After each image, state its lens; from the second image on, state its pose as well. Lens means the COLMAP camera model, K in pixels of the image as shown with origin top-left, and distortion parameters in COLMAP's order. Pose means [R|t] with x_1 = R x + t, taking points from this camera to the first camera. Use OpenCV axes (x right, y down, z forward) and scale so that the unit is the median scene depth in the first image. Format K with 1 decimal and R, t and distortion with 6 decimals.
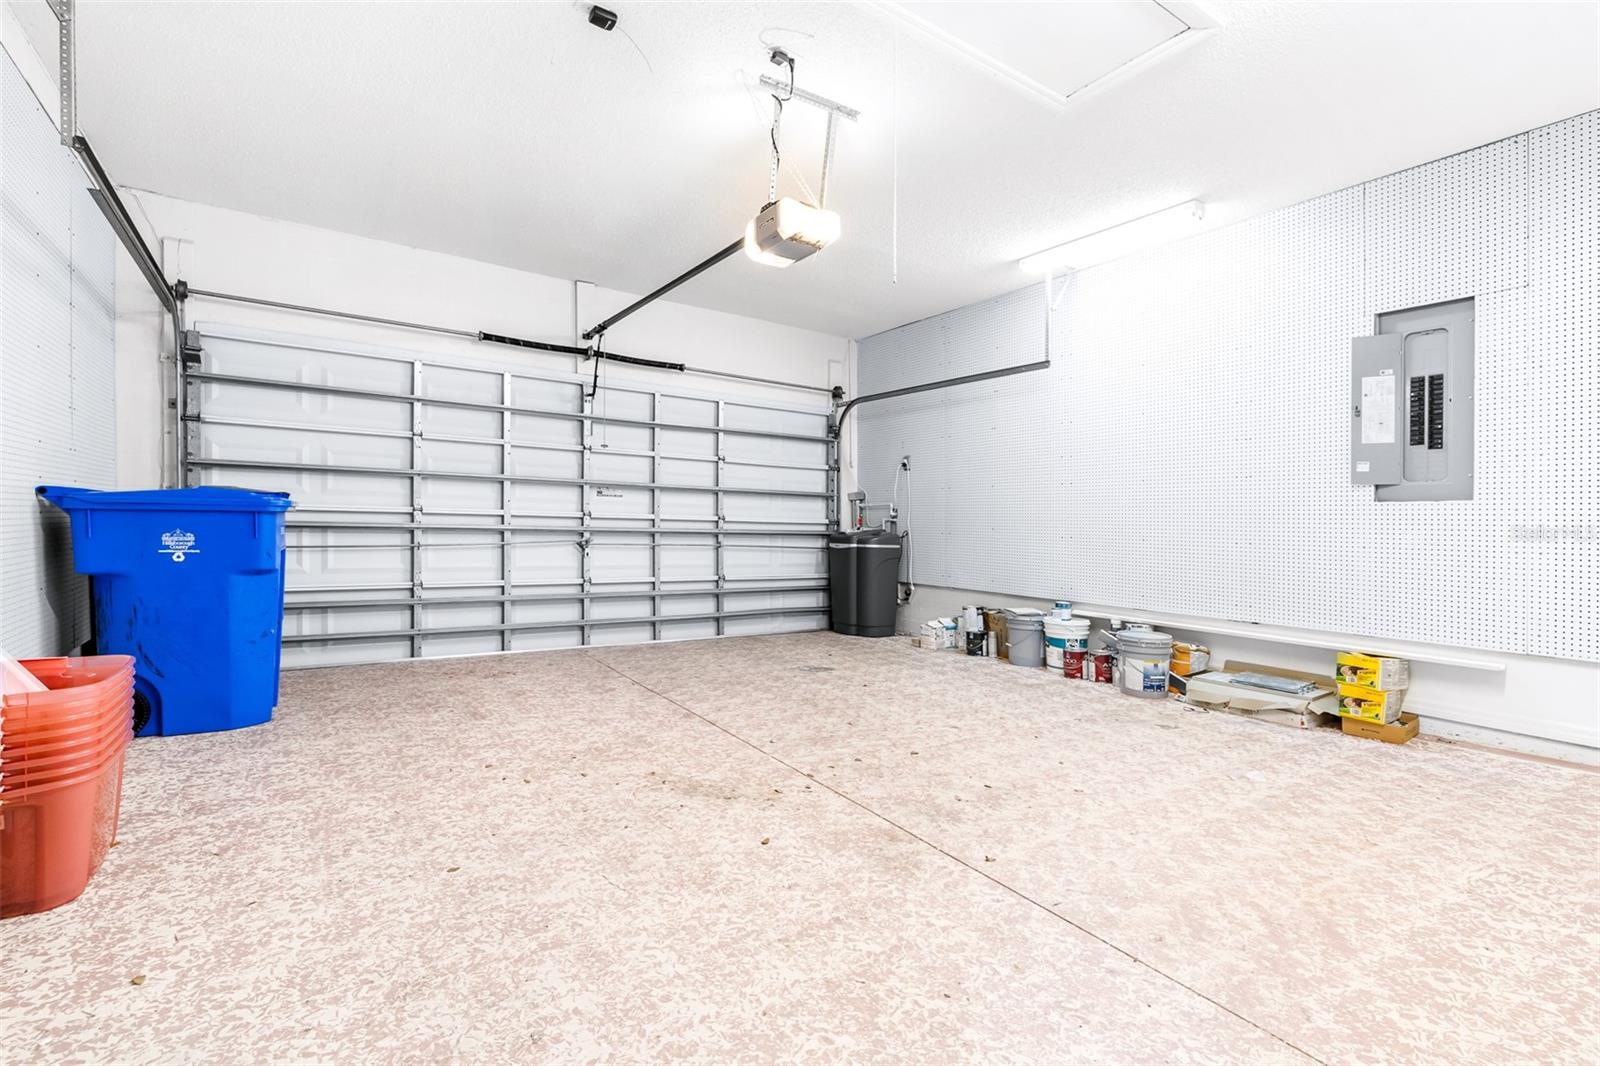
lens RADIAL K [[697.0, 0, 804.6], [0, 697.0, 524.6], [0, 0, 1]] dist [0.000878, 0.000207]
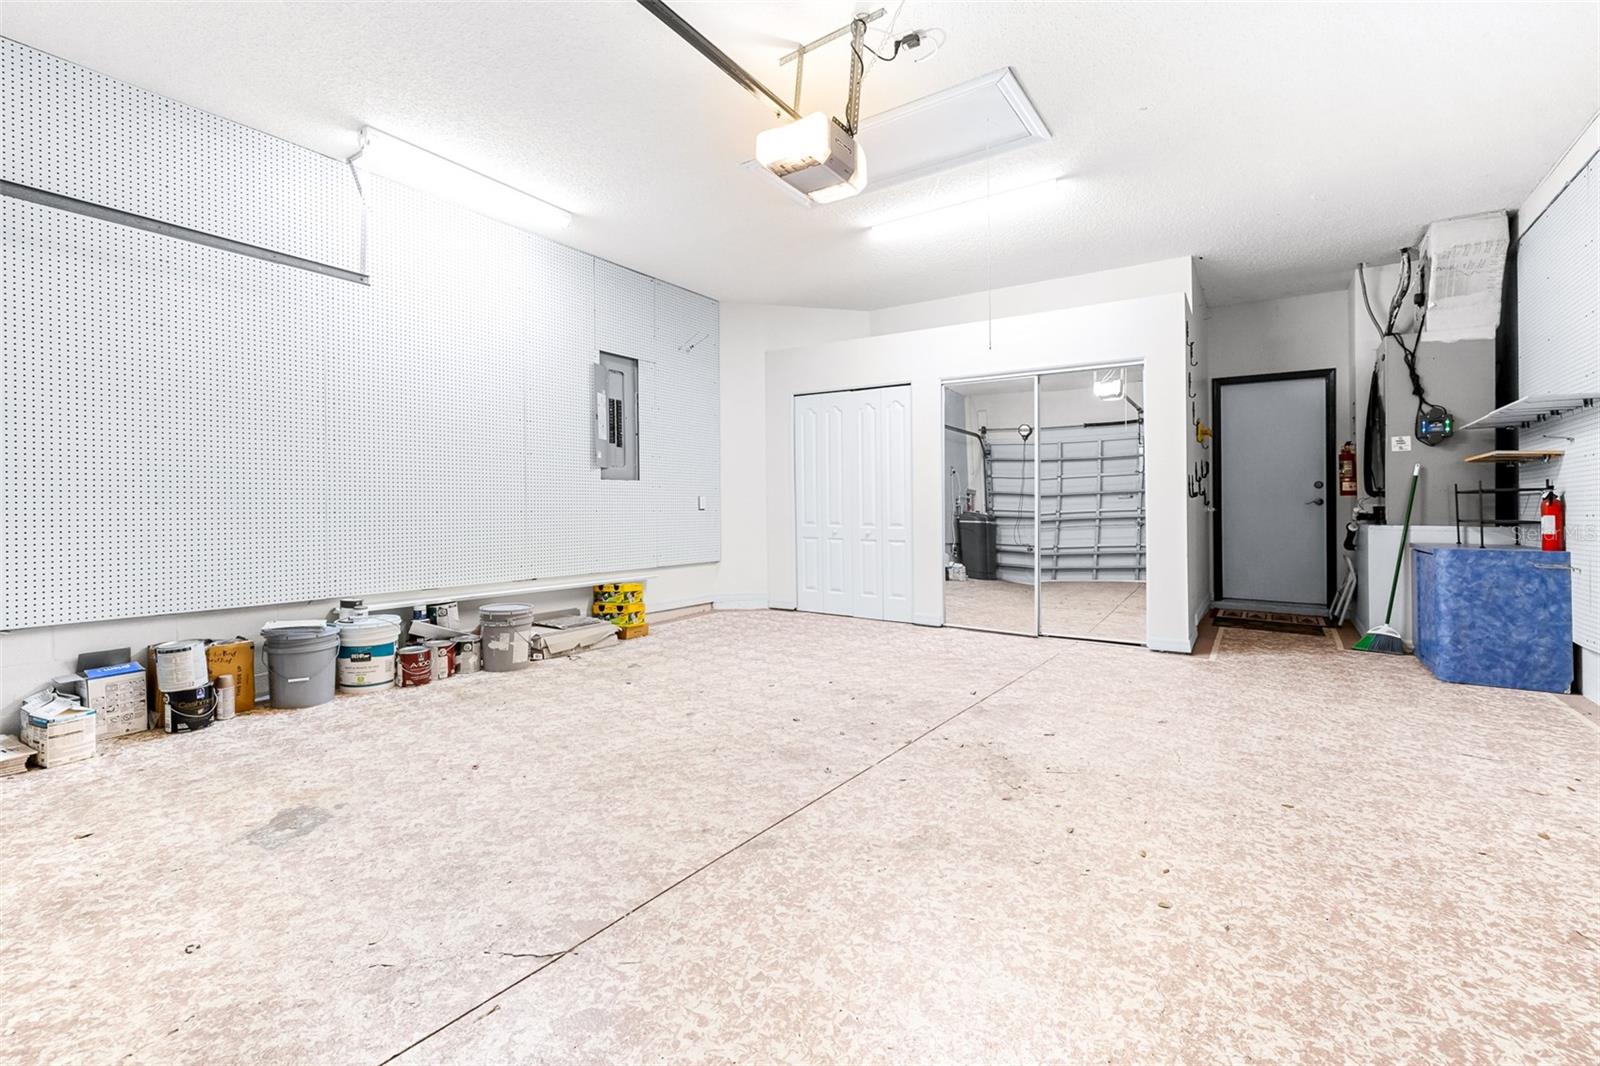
lens RADIAL K [[682.8, 0, 798.5], [0, 682.8, 485.9], [0, 0, 1]] dist [-0.000529, 0.000213]
pose [[-0.335221, 0.003636, 0.942133, -1.001134], [-0.010372, 0.999918, -0.007550, -0.020501], [-0.942083, -0.012303, -0.335155, 1.654152]]
